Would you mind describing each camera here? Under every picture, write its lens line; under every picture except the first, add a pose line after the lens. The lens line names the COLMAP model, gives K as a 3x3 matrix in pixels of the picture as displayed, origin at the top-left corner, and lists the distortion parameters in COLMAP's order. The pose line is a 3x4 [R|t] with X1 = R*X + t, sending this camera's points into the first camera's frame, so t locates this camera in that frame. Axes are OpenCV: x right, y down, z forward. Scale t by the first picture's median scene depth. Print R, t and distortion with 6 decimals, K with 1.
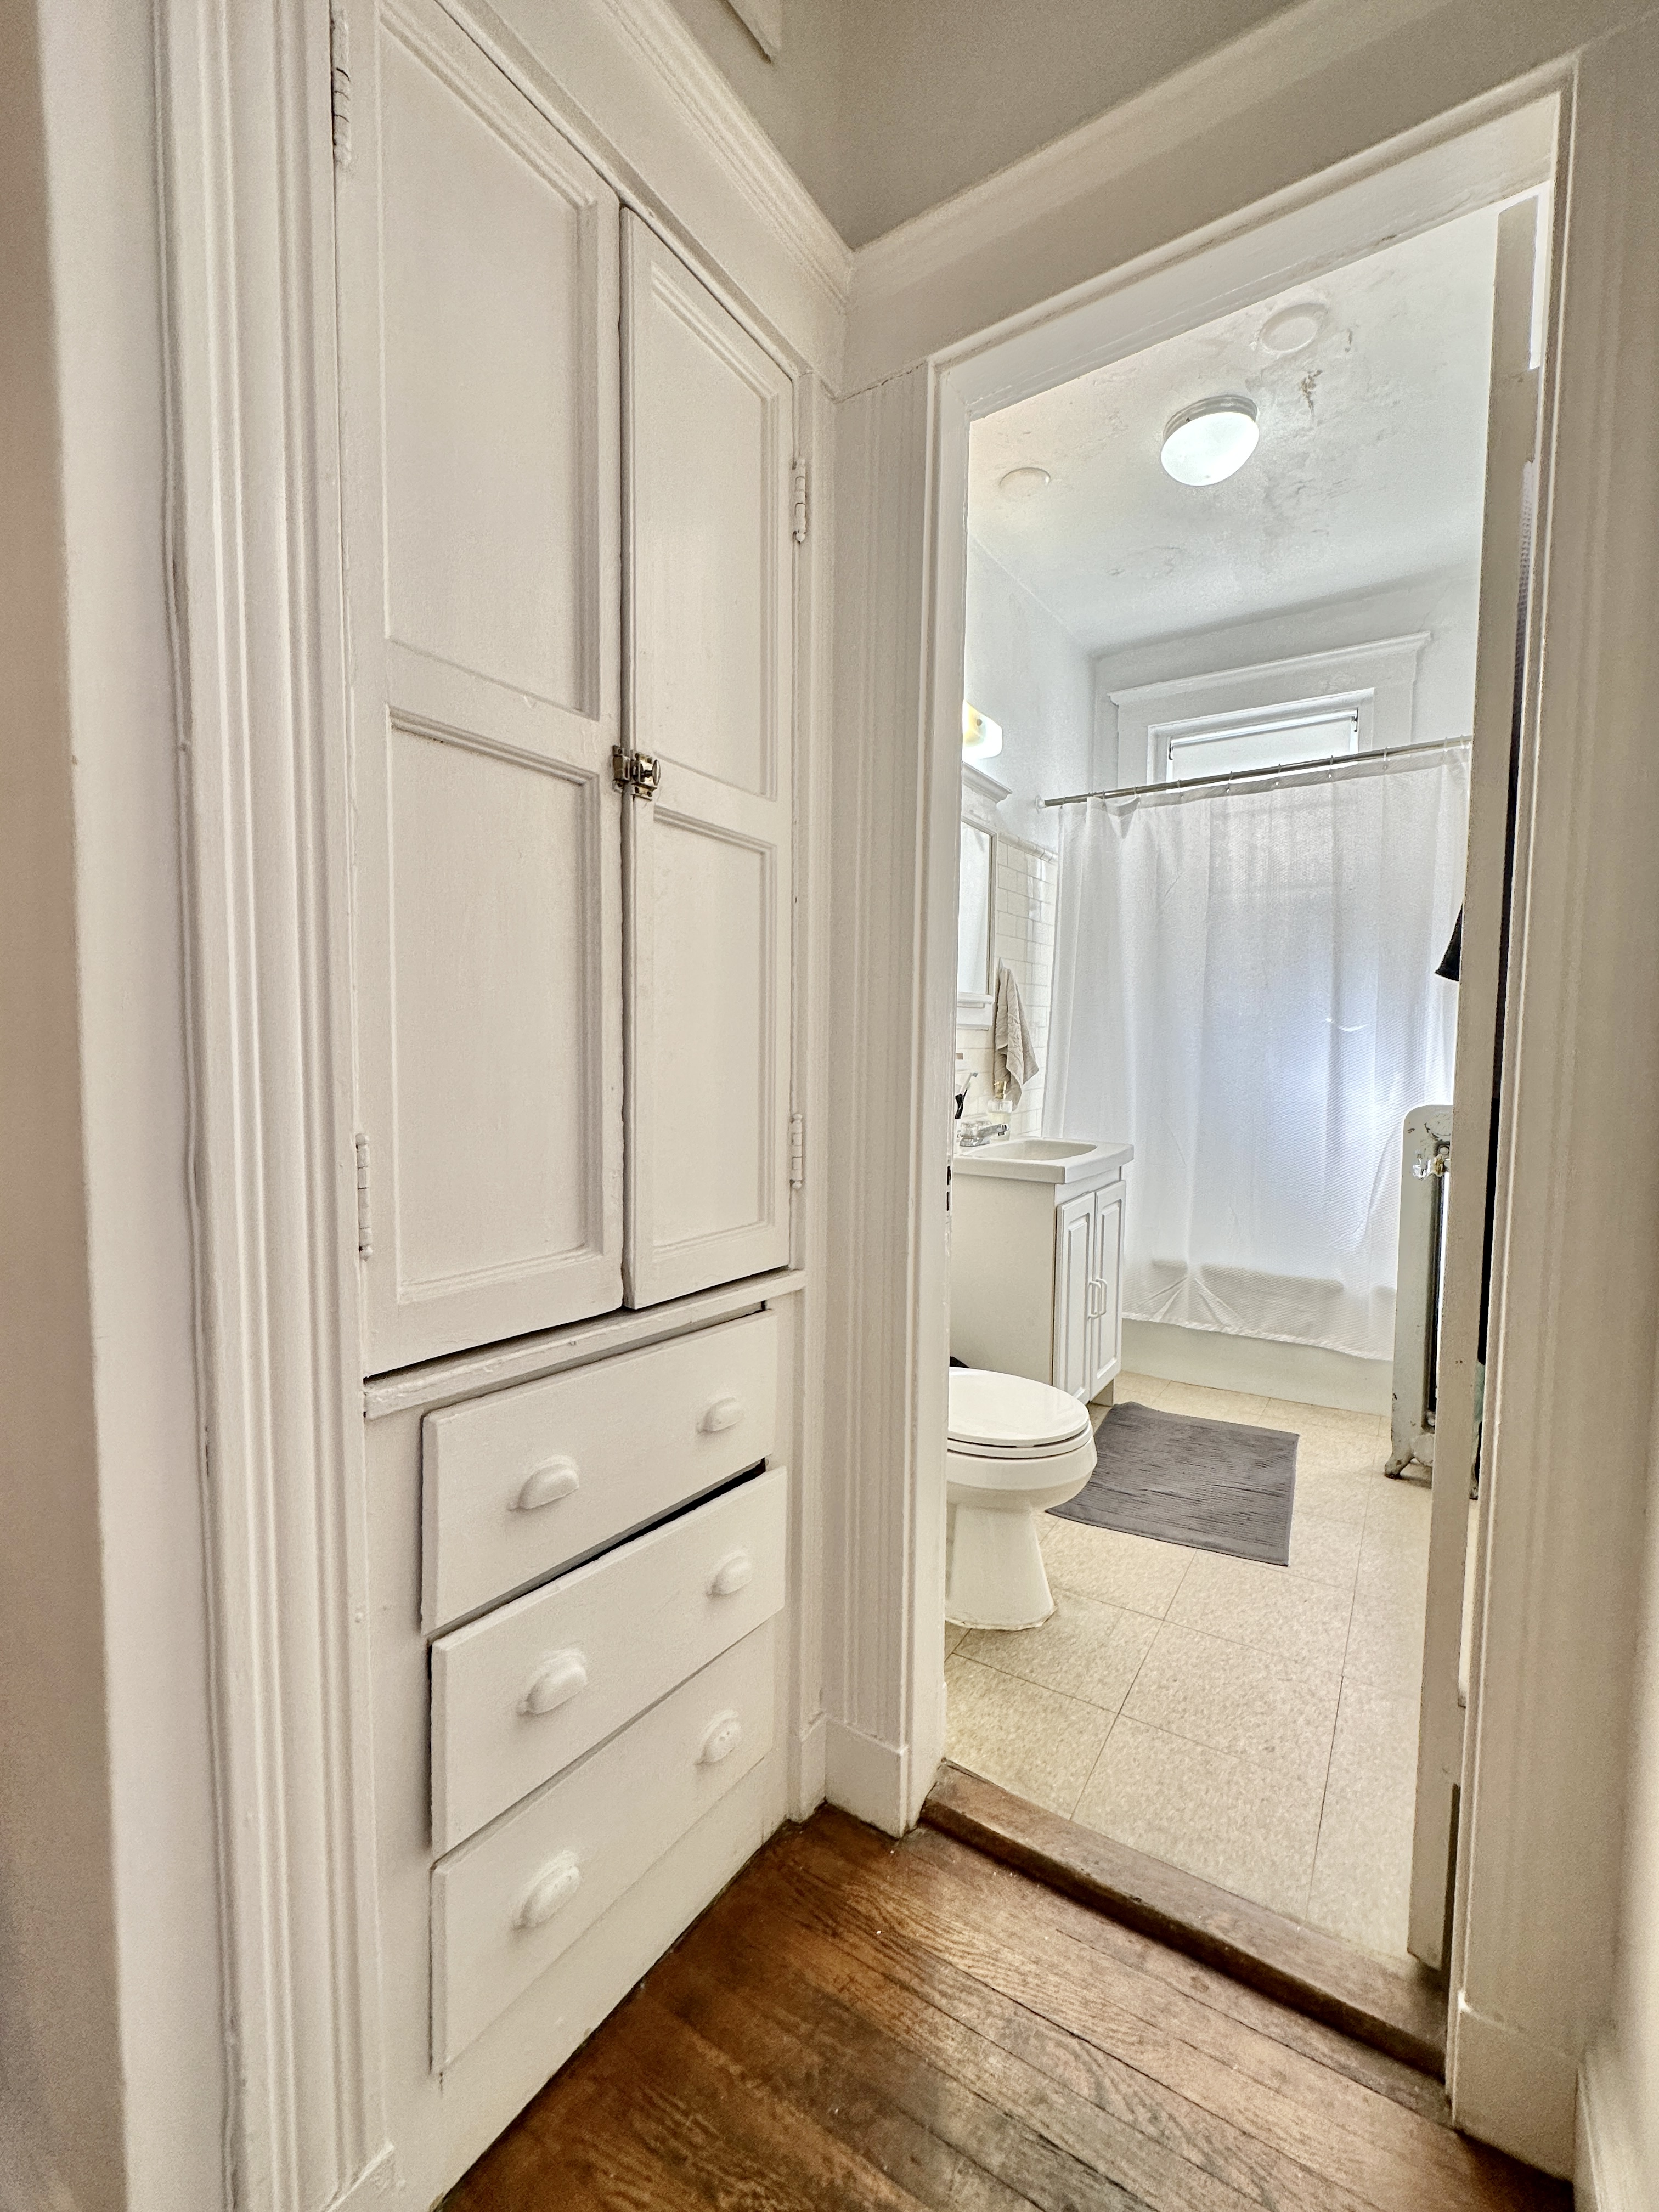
lens RADIAL K [[928.0, 0, 827.9], [0, 928.0, 1107.4], [0, 0, 1]] dist [0.001079, 0.000487]
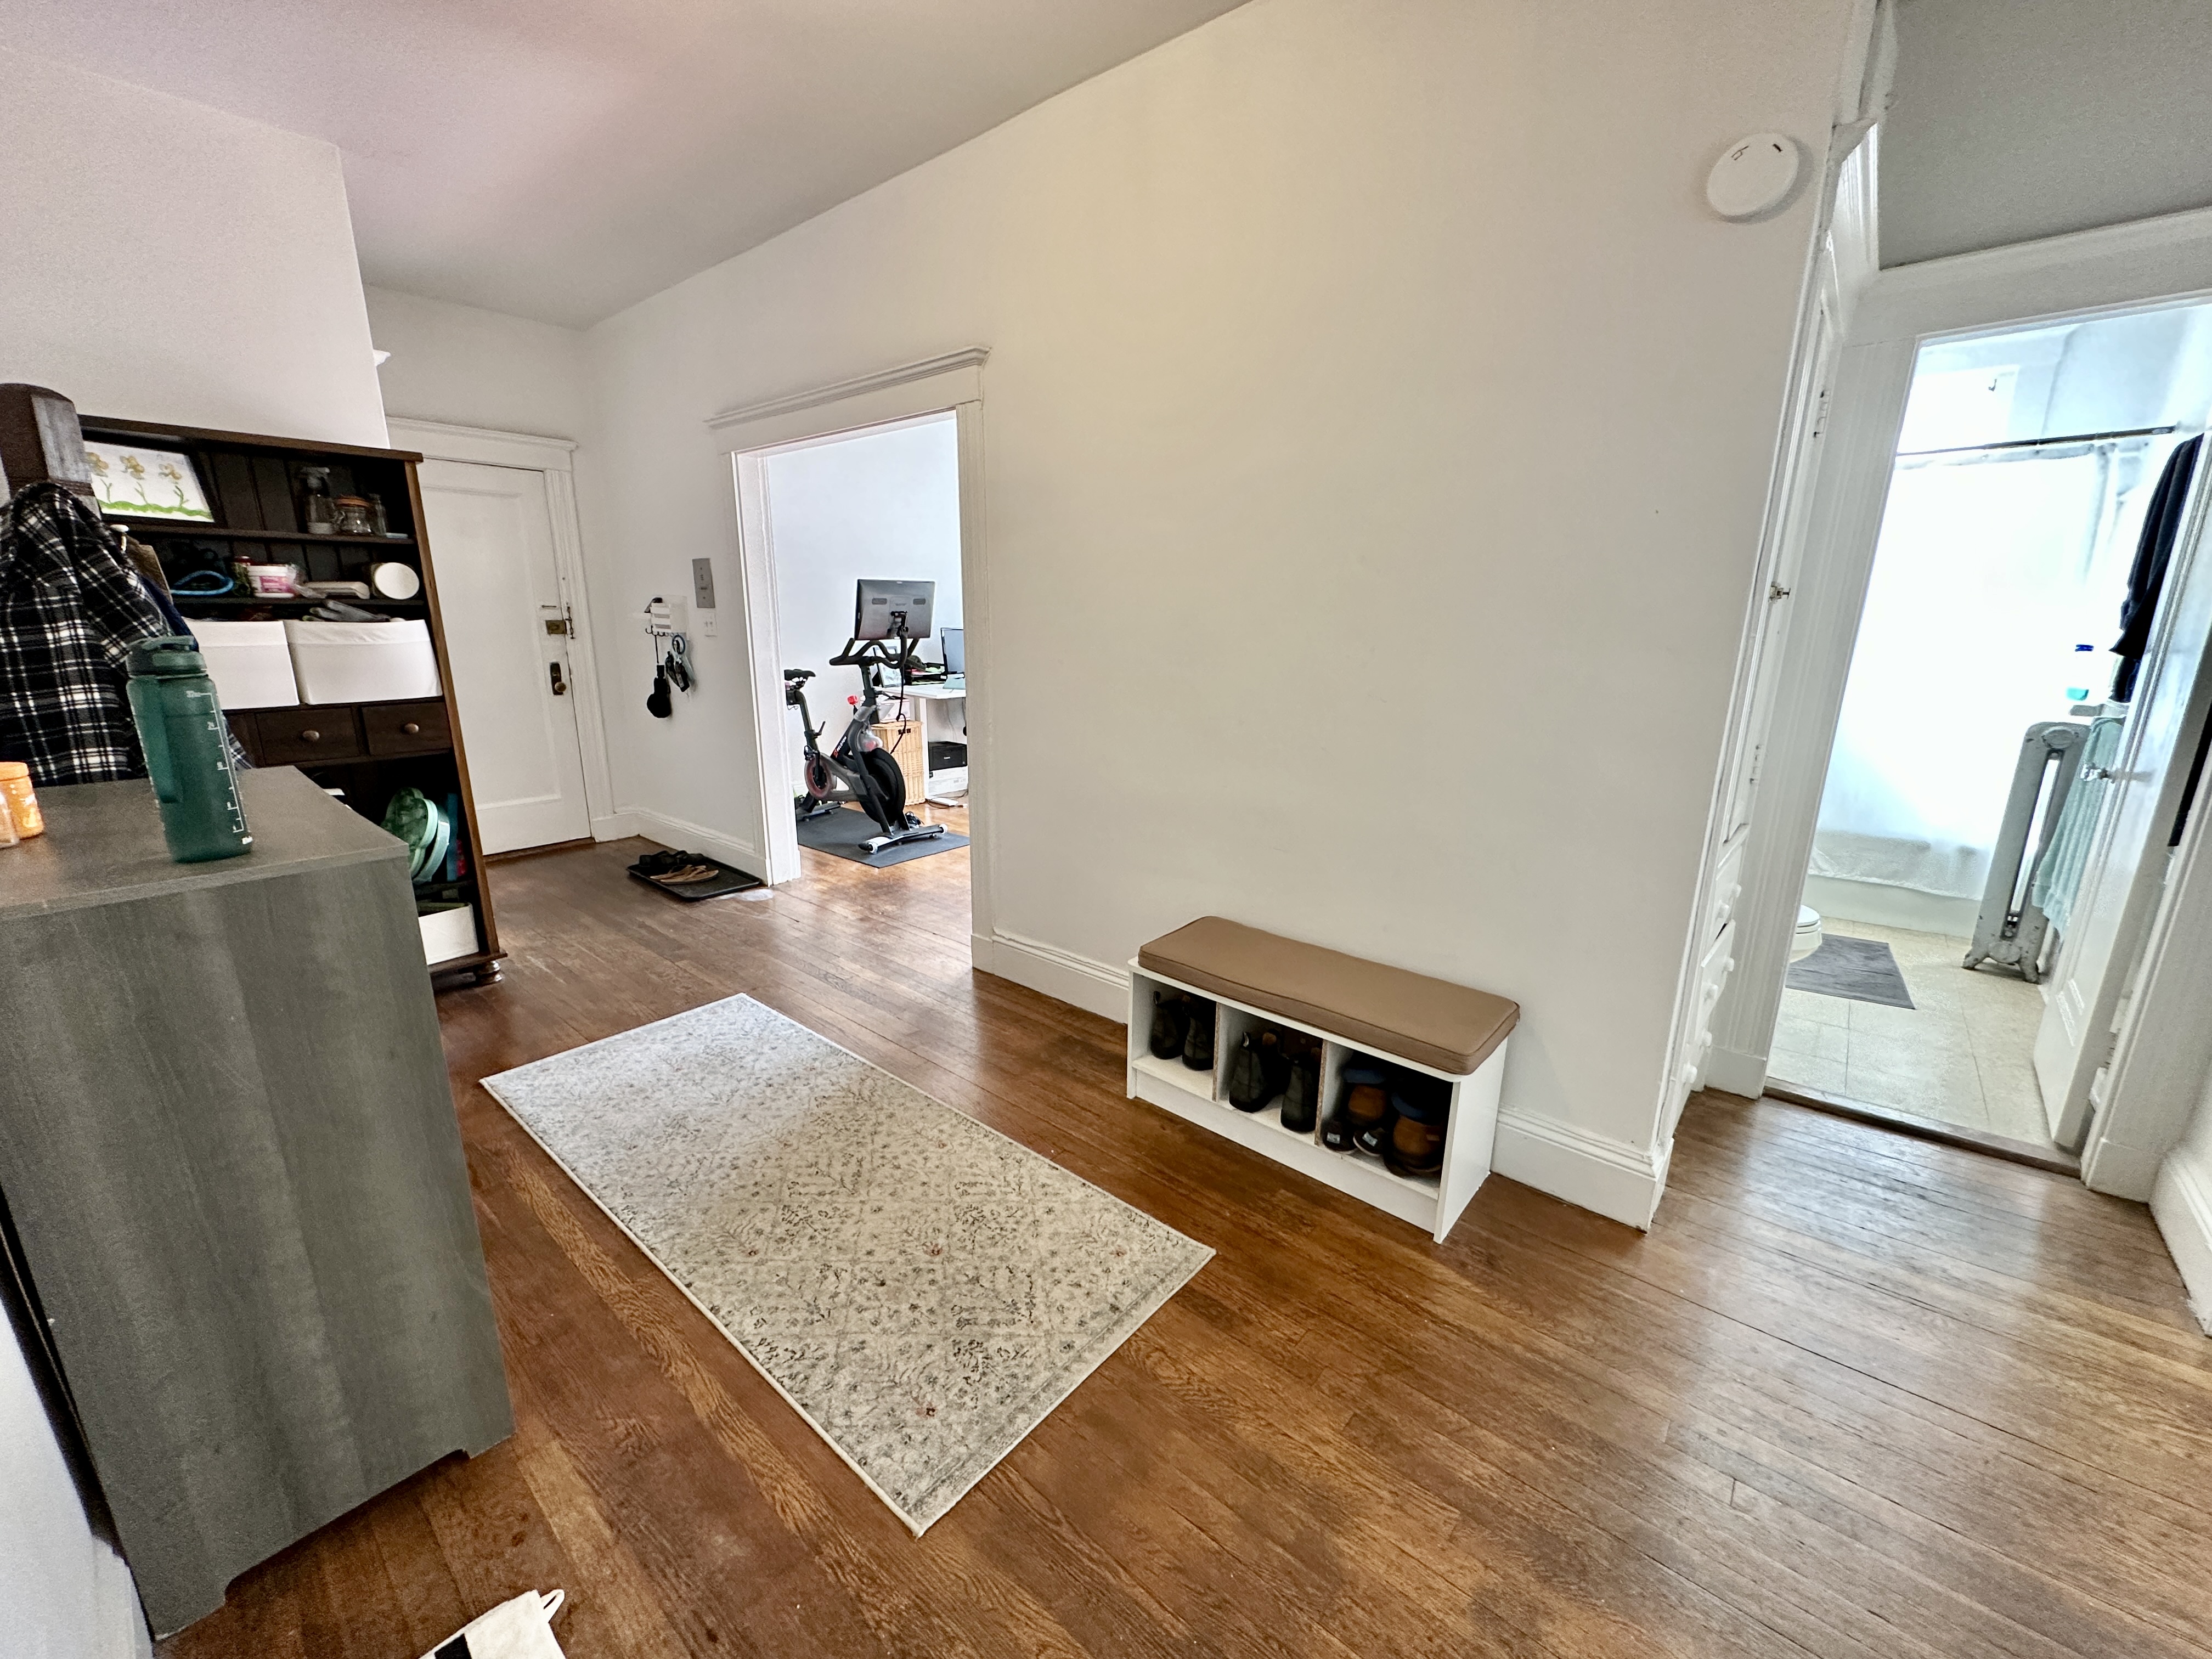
lens RADIAL K [[879.4, 0, 1107.4], [0, 879.4, 827.1], [0, 0, 1]] dist [-0.001347, 0.000461]
pose [[0.992853, 0.028286, -0.115947, -0.494540], [-0.007404, 0.984235, 0.176710, -0.056105], [0.119117, -0.174589, 0.977410, -0.413957]]
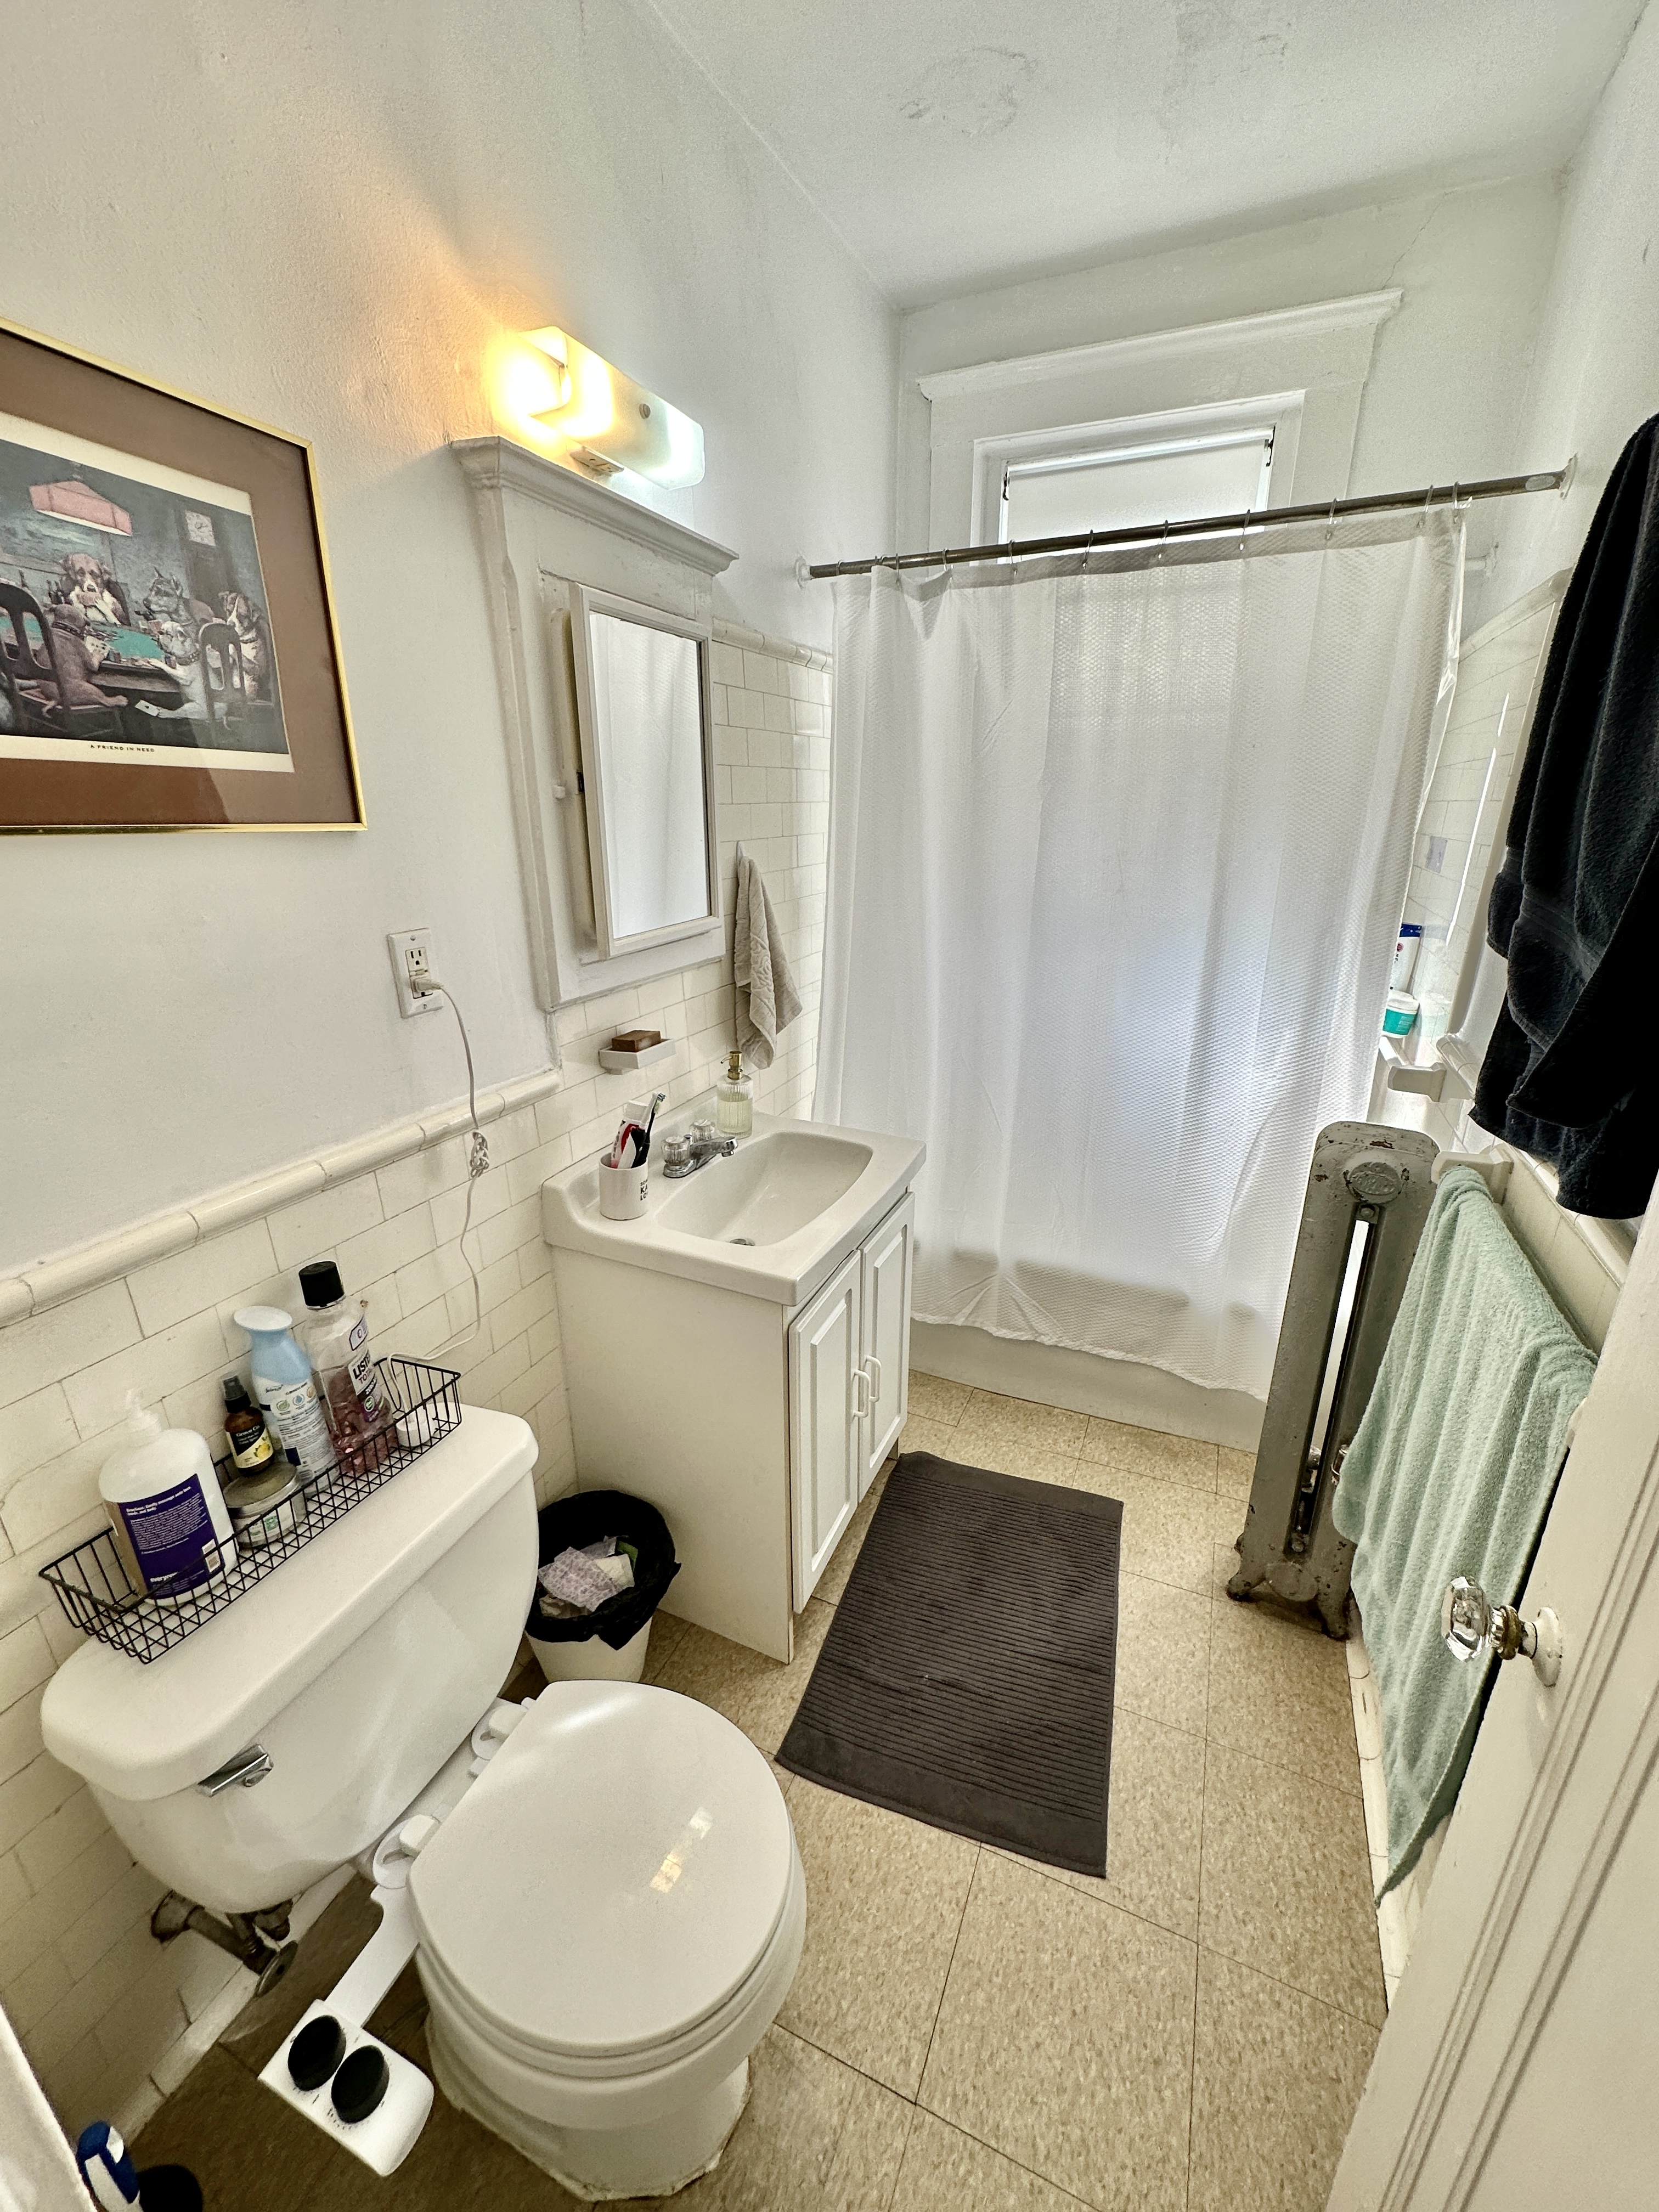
lens RADIAL K [[879.4, 0, 829.0], [0, 879.4, 1104.1], [0, 0, 1]] dist [-0.001347, 0.000461]
pose [[0.987633, -0.057086, 0.146022, 0.154324], [0.017055, 0.964949, 0.261884, -0.149493], [-0.155853, -0.256155, 0.953989, 0.370521]]
